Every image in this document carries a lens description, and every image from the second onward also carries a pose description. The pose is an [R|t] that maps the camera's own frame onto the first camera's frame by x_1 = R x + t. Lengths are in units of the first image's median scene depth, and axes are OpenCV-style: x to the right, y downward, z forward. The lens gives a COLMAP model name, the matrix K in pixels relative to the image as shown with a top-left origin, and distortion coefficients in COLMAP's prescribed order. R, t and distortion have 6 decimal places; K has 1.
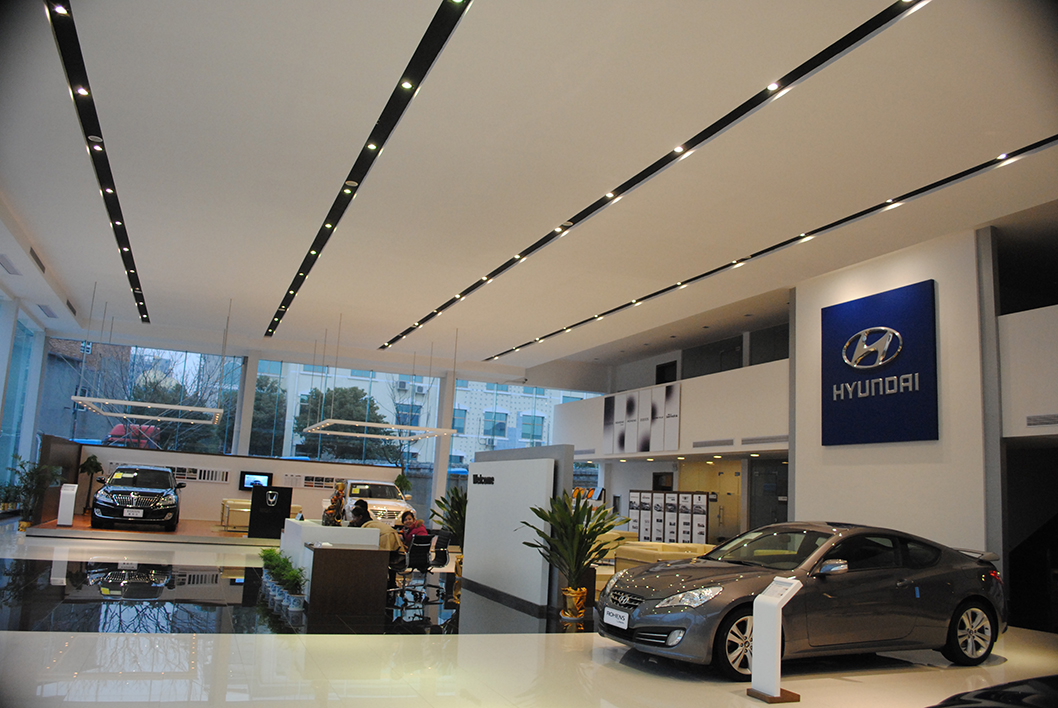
lens RADIAL K [[829.5, 0, 529.0], [0, 829.5, 354.0], [0, 0, 1]] dist [-0.092993, -0.000113]
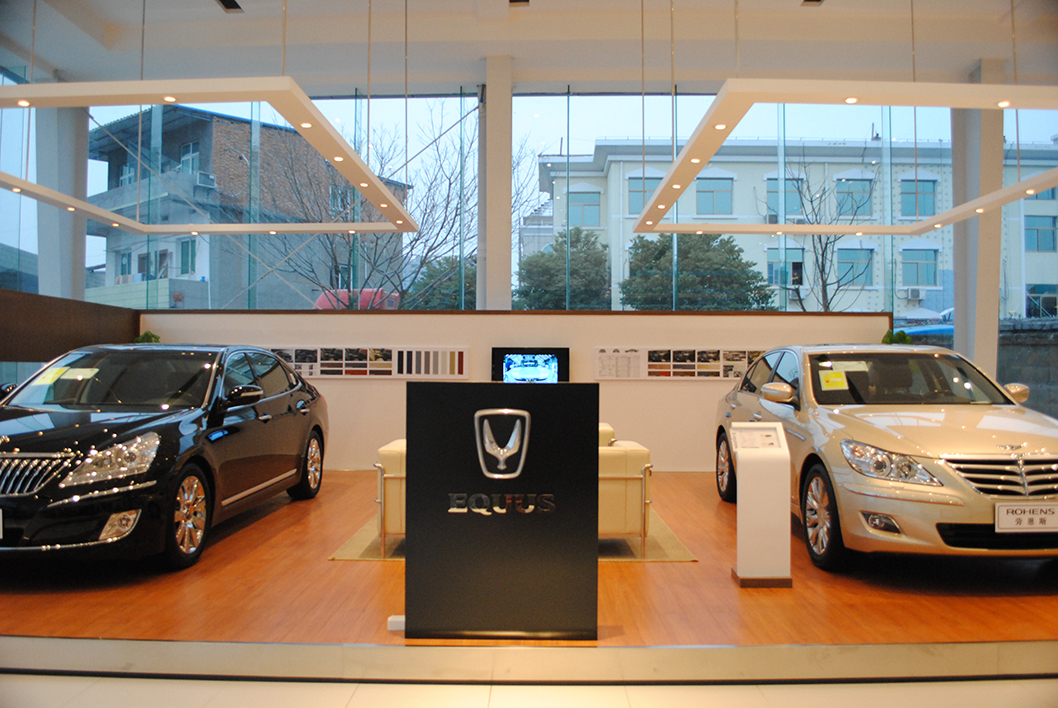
lens RADIAL K [[829.5, 0, 529.0], [0, 829.5, 354.0], [0, 0, 1]] dist [-0.092993, -0.000113]
pose [[0.919290, -0.058003, -0.389284, -0.167126], [0.110082, 0.987499, 0.112821, 0.097379], [0.377873, -0.146568, 0.914182, 0.602431]]
